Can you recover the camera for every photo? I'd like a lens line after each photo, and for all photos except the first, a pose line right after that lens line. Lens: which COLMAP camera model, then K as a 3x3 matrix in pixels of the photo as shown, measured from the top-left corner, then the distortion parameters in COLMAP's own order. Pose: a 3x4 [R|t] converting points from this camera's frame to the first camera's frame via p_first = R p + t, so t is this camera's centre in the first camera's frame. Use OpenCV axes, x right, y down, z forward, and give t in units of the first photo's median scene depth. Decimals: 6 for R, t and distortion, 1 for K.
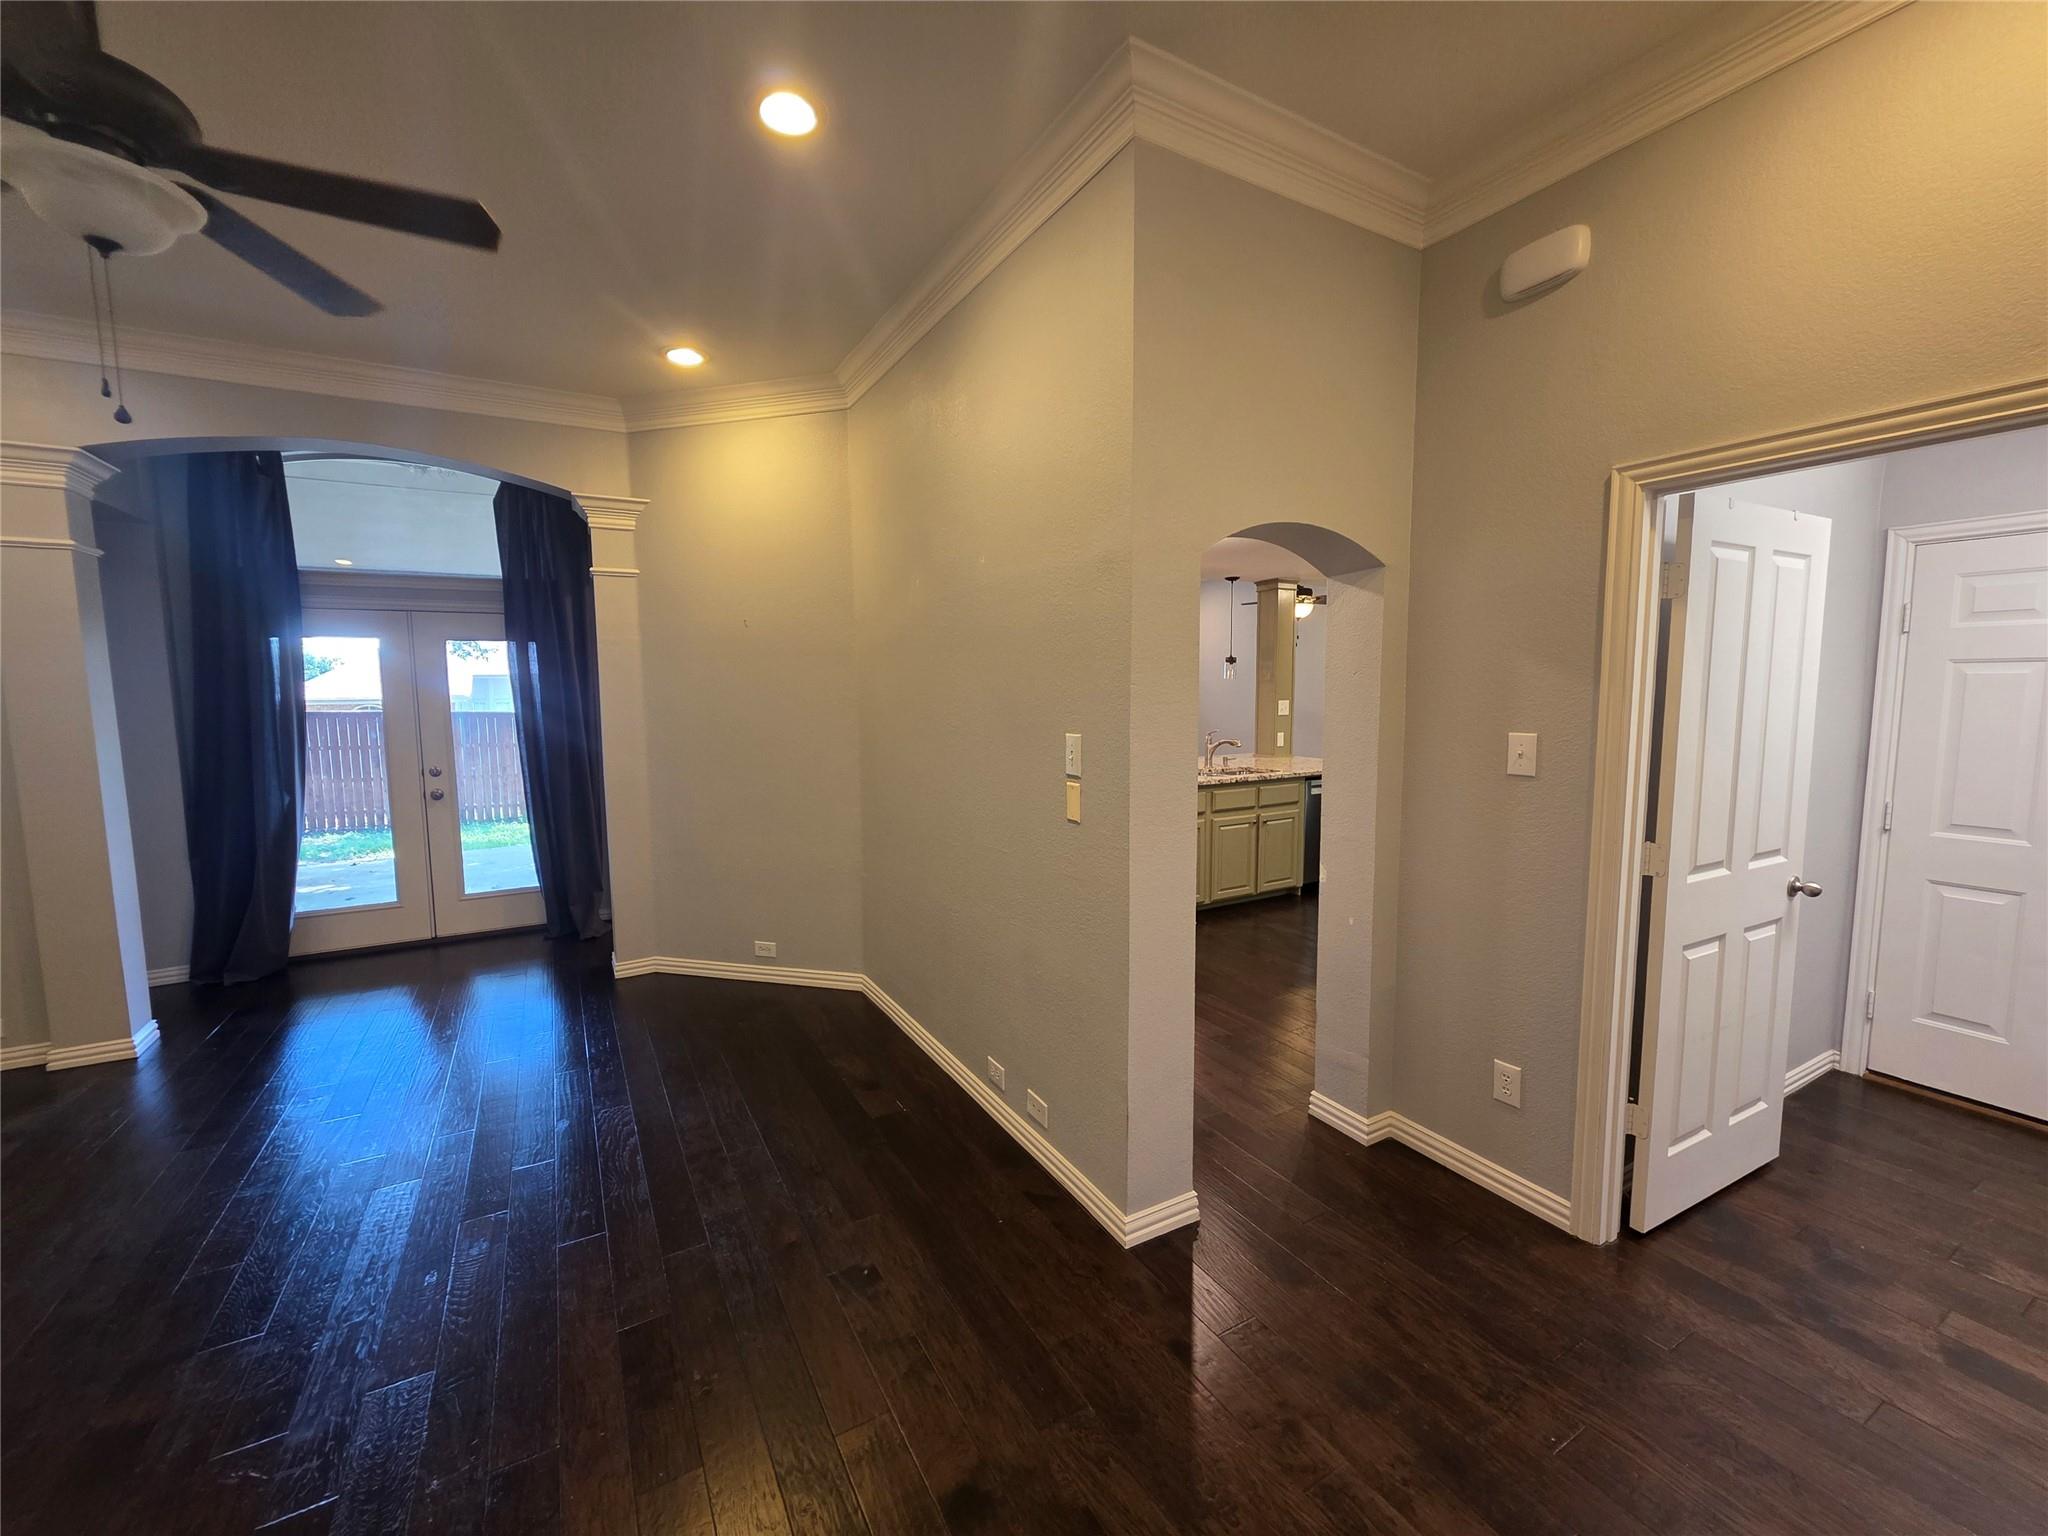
lens RADIAL K [[821.4, 0, 1018.0], [0, 821.4, 762.9], [0, 0, 1]] dist [-0.000694, -0.000763]
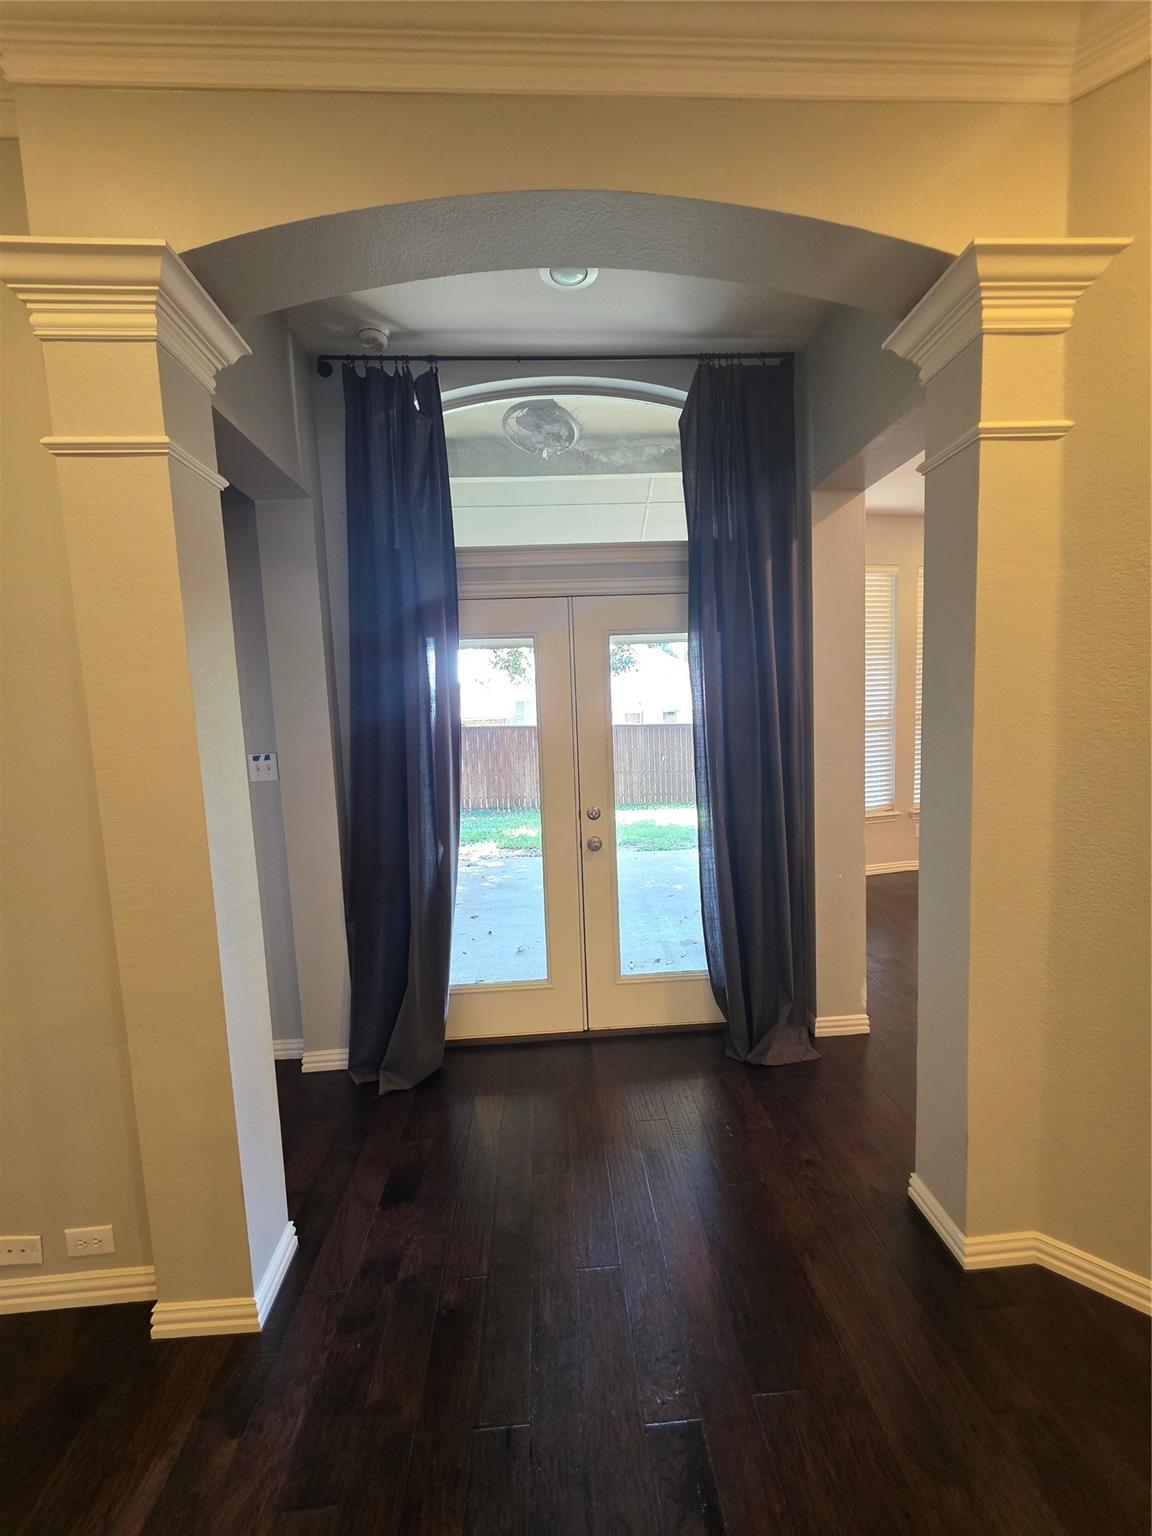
lens RADIAL K [[616.0, 0, 576.0], [0, 616.0, 768.0], [0, 0, 1]] dist [-0.000694, -0.000763]
pose [[0.890870, 0.020450, -0.453798, -0.512763], [-0.014390, 0.999755, 0.016805, -0.043483], [0.454030, -0.008441, 0.890946, 0.538977]]
